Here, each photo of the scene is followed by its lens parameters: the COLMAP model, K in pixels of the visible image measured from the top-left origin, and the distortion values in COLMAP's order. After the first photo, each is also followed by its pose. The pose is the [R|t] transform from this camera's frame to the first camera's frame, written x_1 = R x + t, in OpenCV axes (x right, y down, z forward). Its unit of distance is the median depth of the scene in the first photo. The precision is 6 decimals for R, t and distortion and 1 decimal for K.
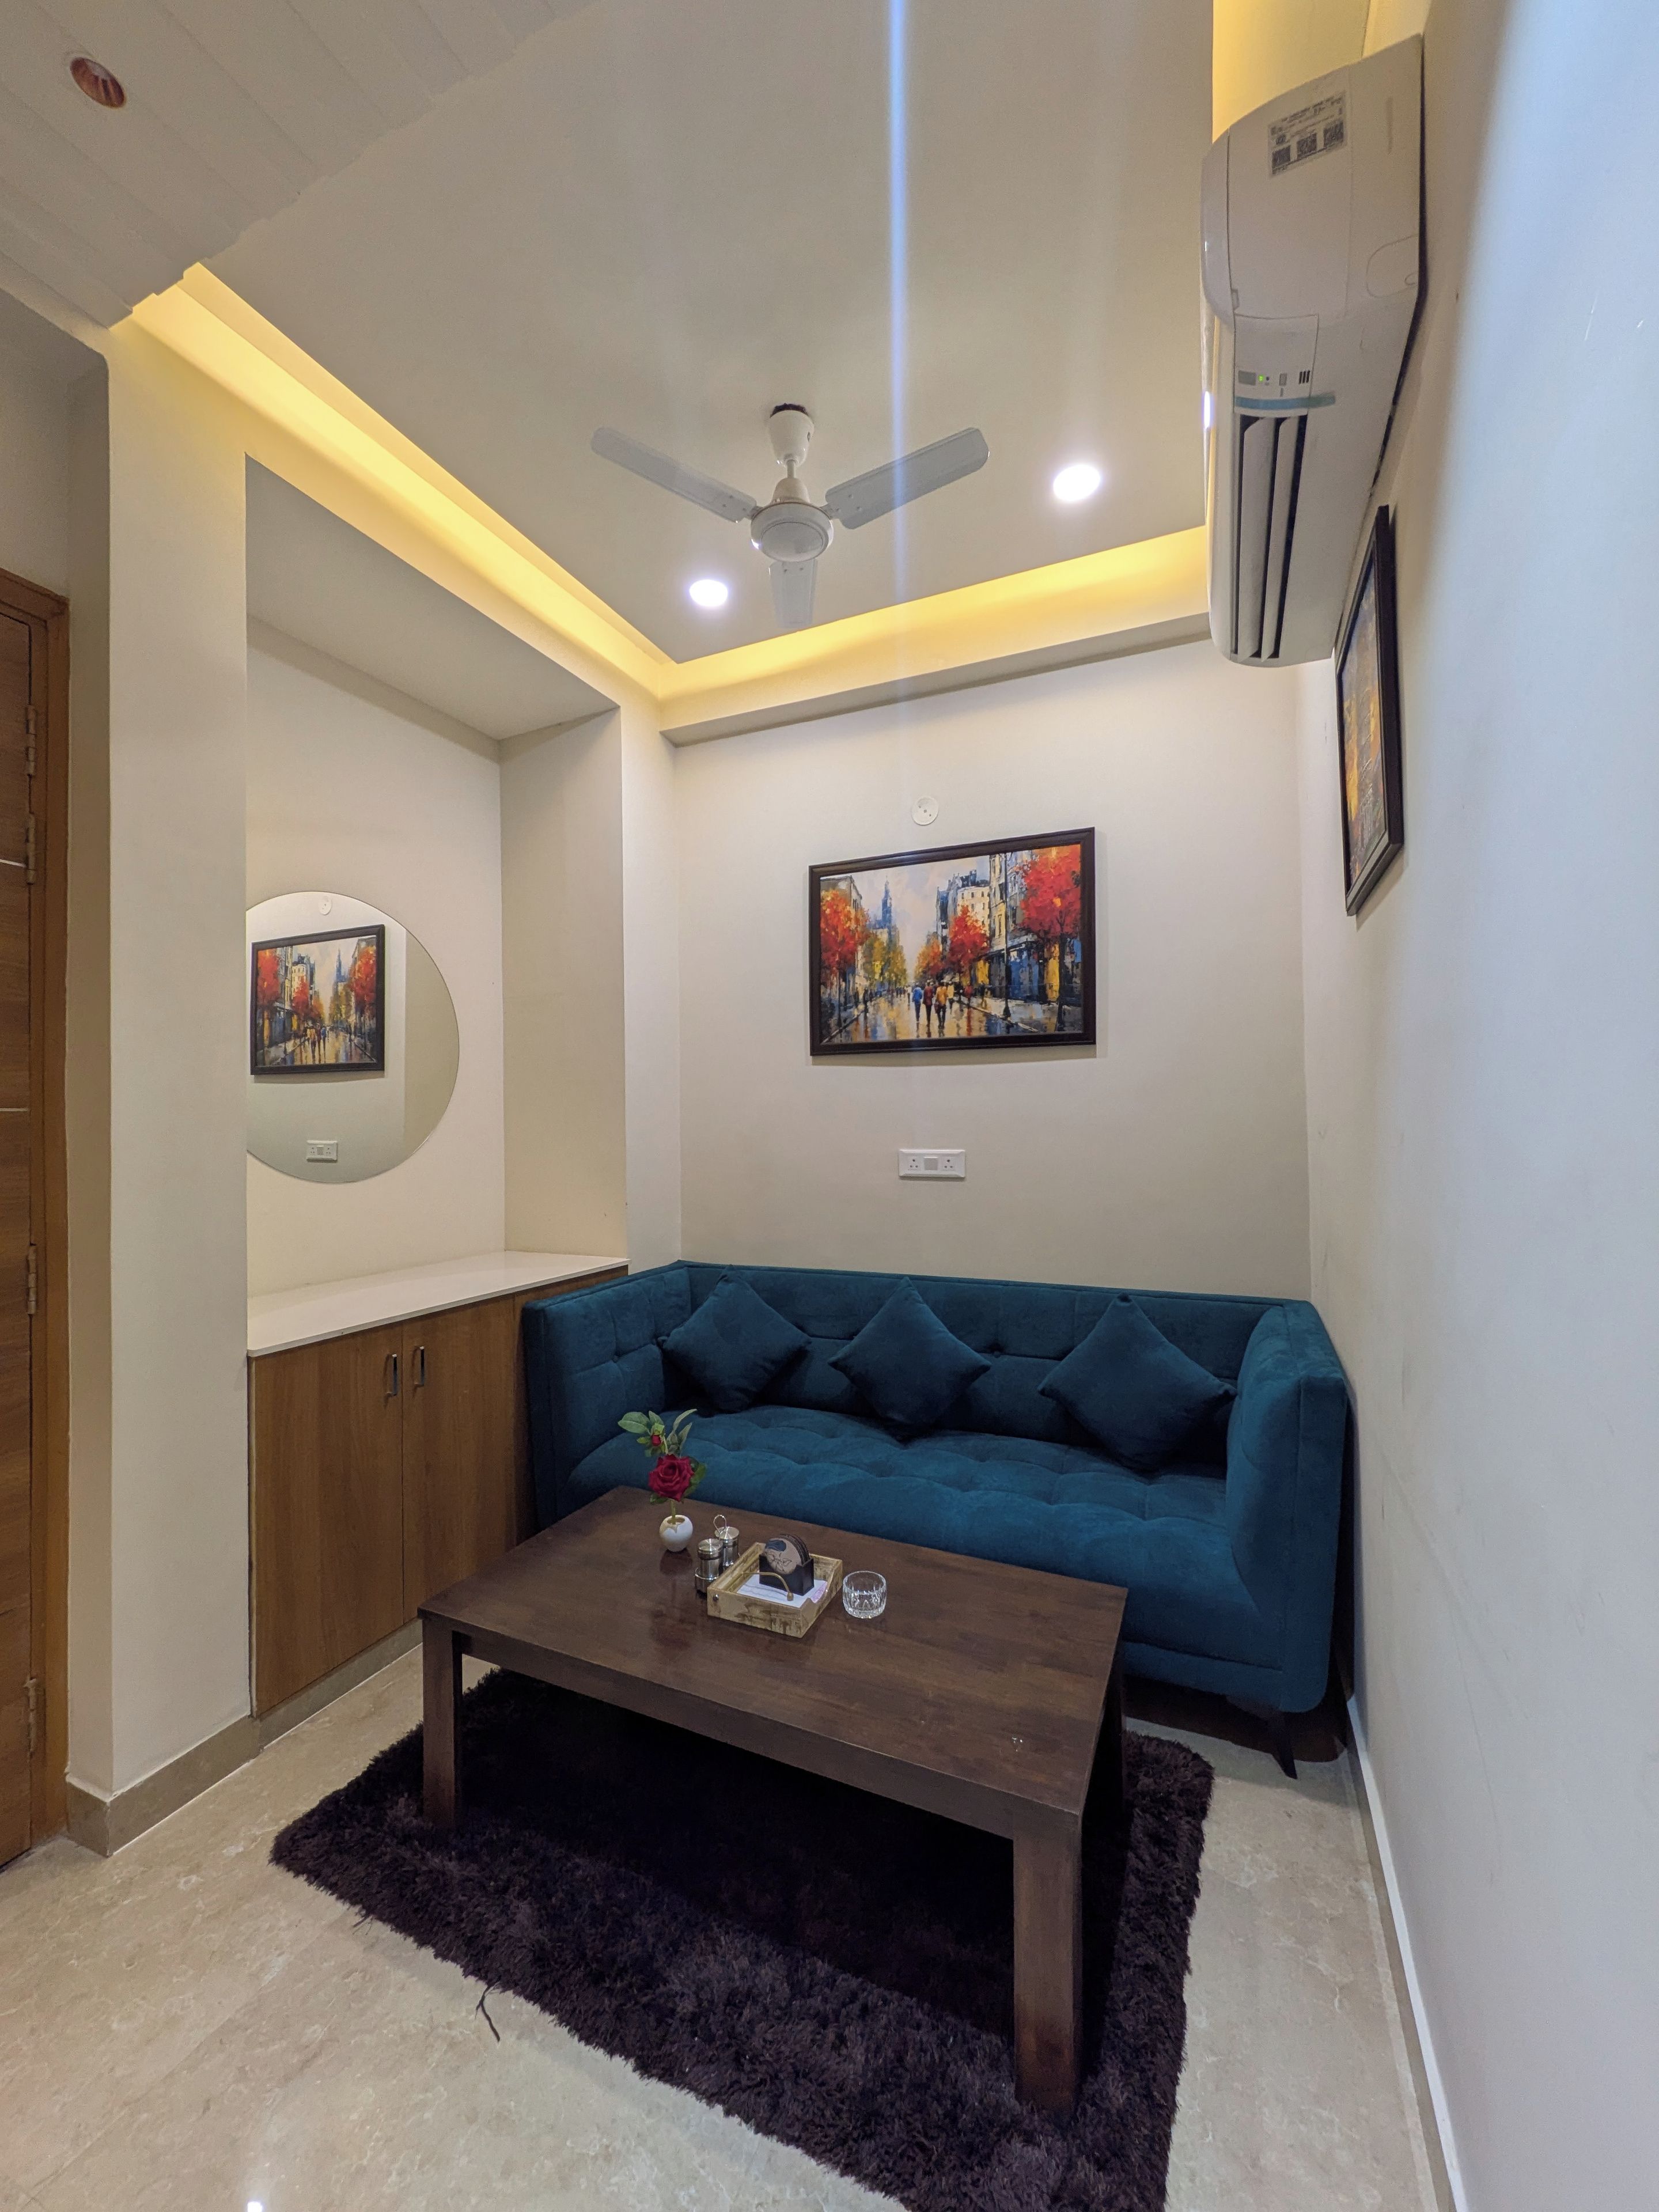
lens RADIAL K [[857.6, 0, 831.3], [0, 857.6, 1092.2], [0, 0, 1]] dist [0.000033, -0.000017]
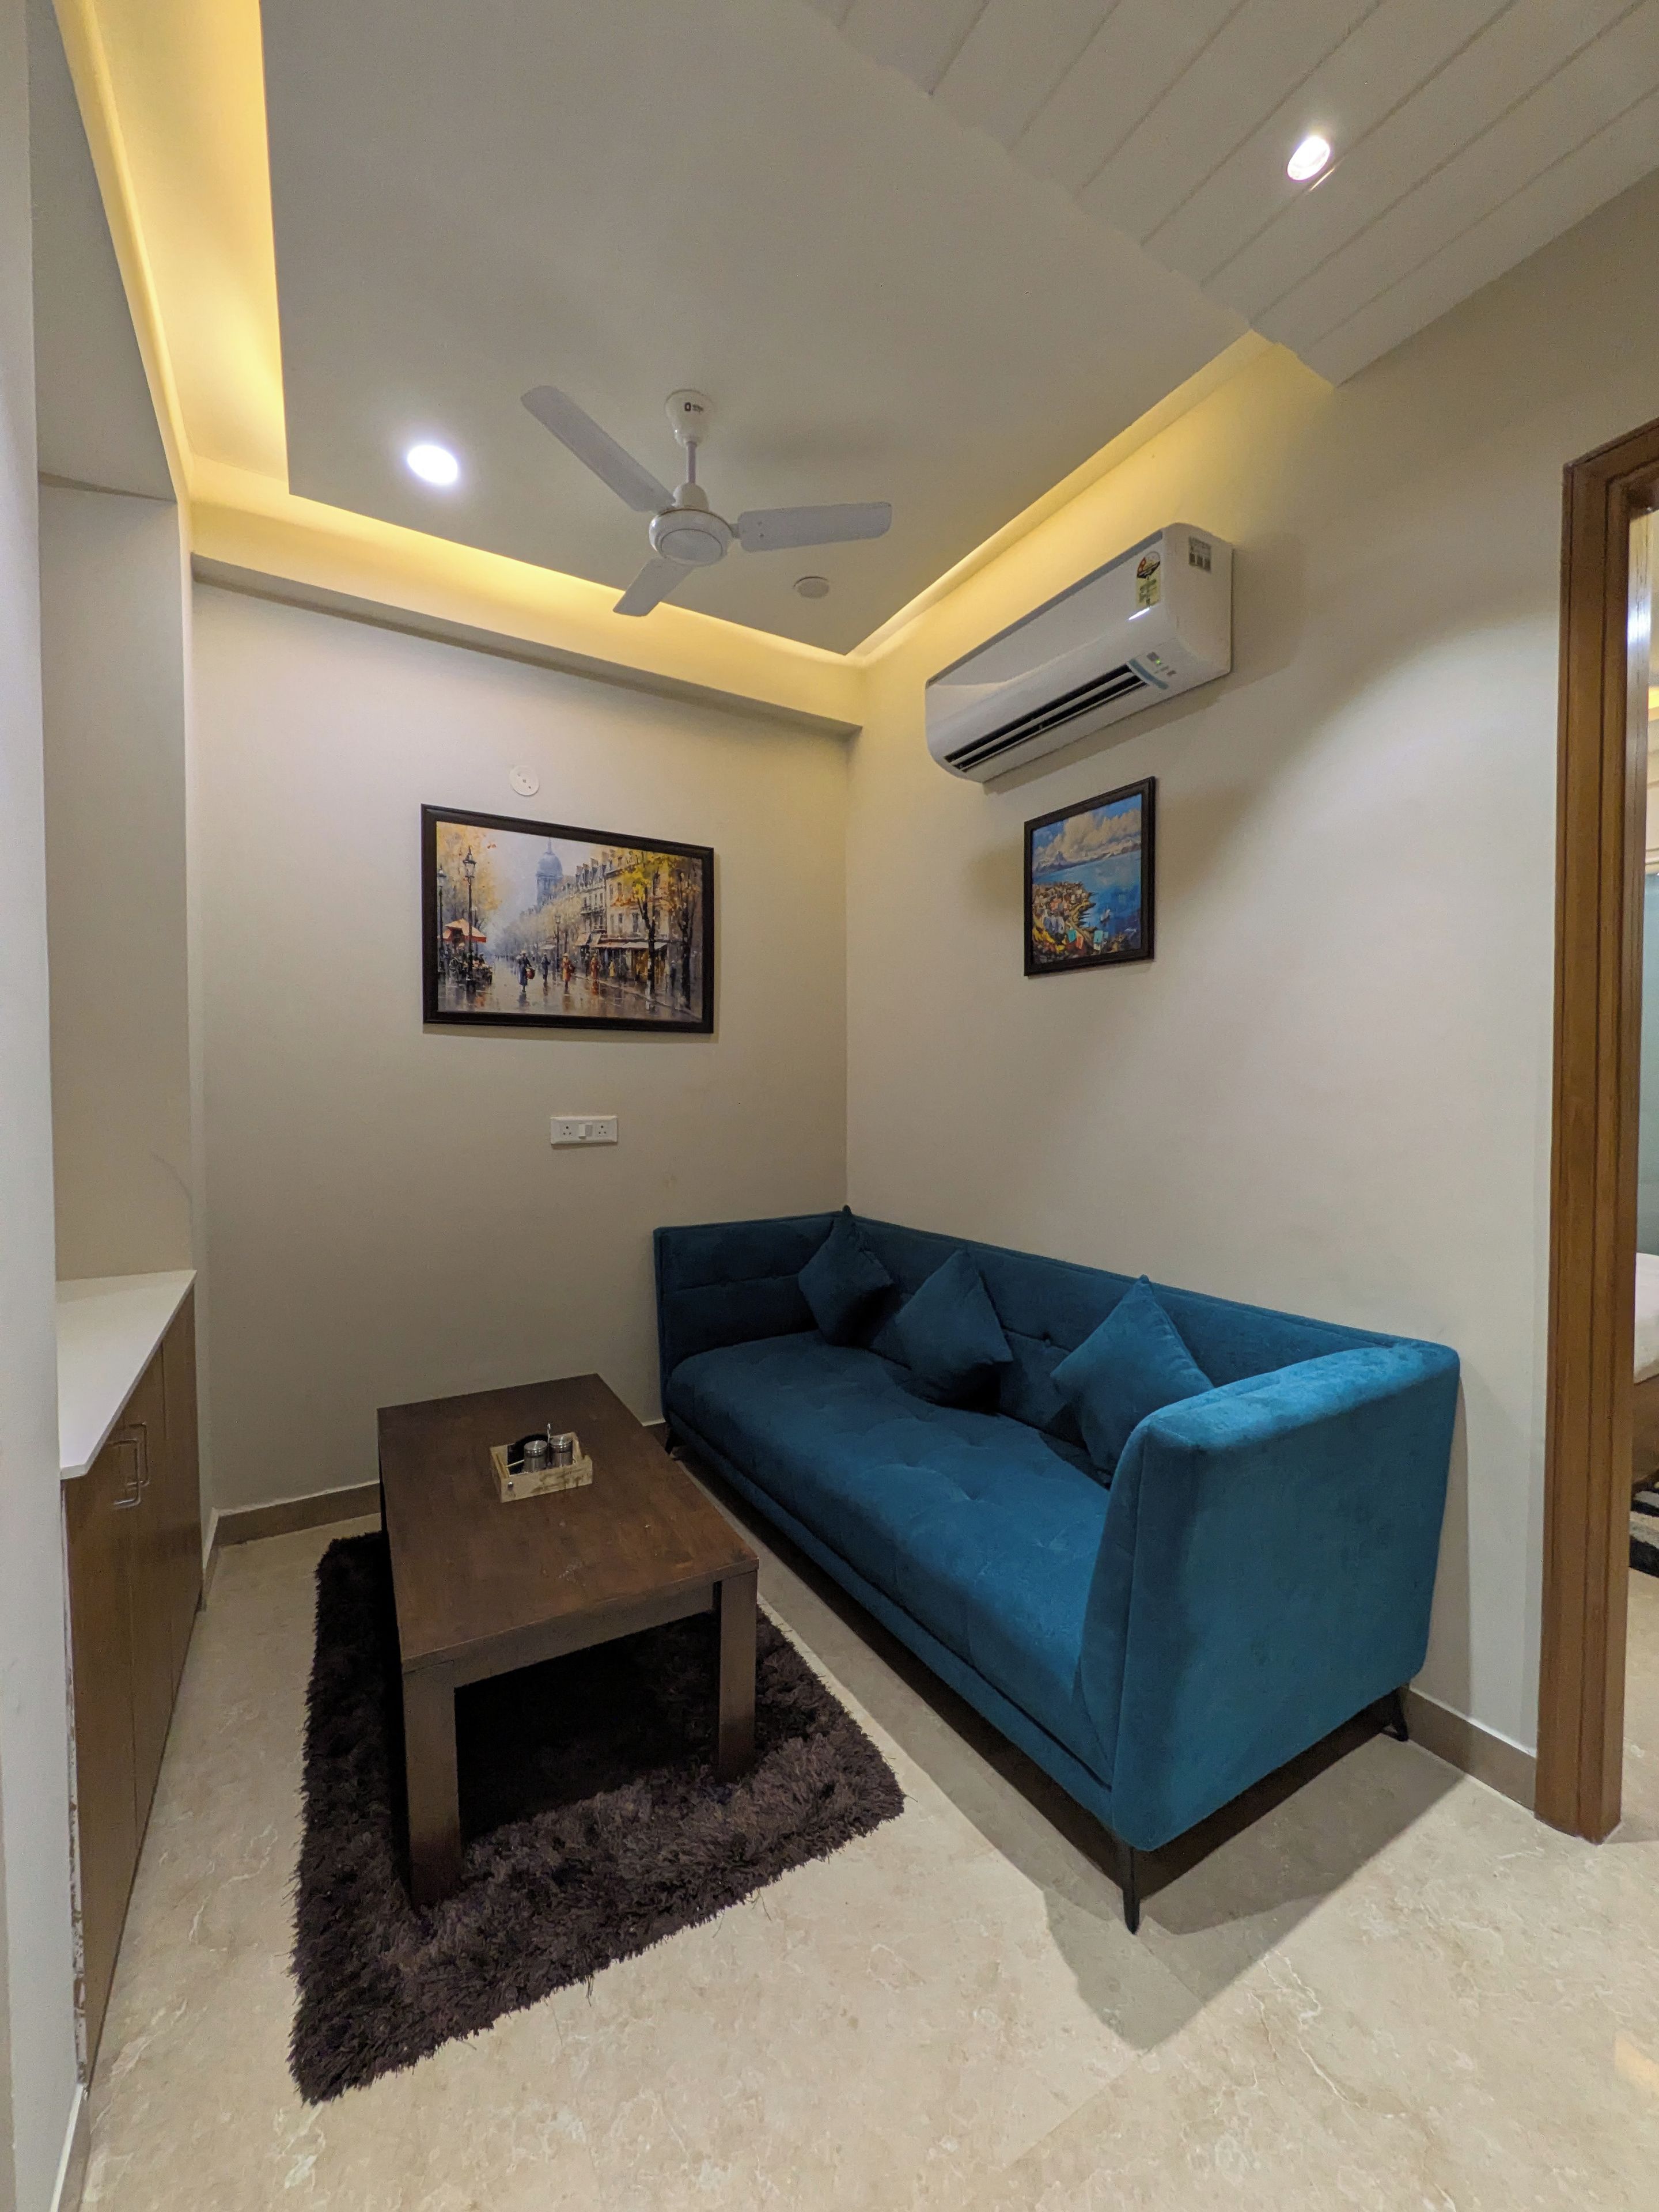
lens RADIAL K [[862.6, 0, 829.5], [0, 862.6, 1106.0], [0, 0, 1]] dist [0.000730, 0.000055]
pose [[0.569998, -0.001003, 0.821645, -0.541287], [-0.013473, 0.999853, 0.010567, 0.029348], [-0.821535, -0.017094, 0.569901, 0.165421]]
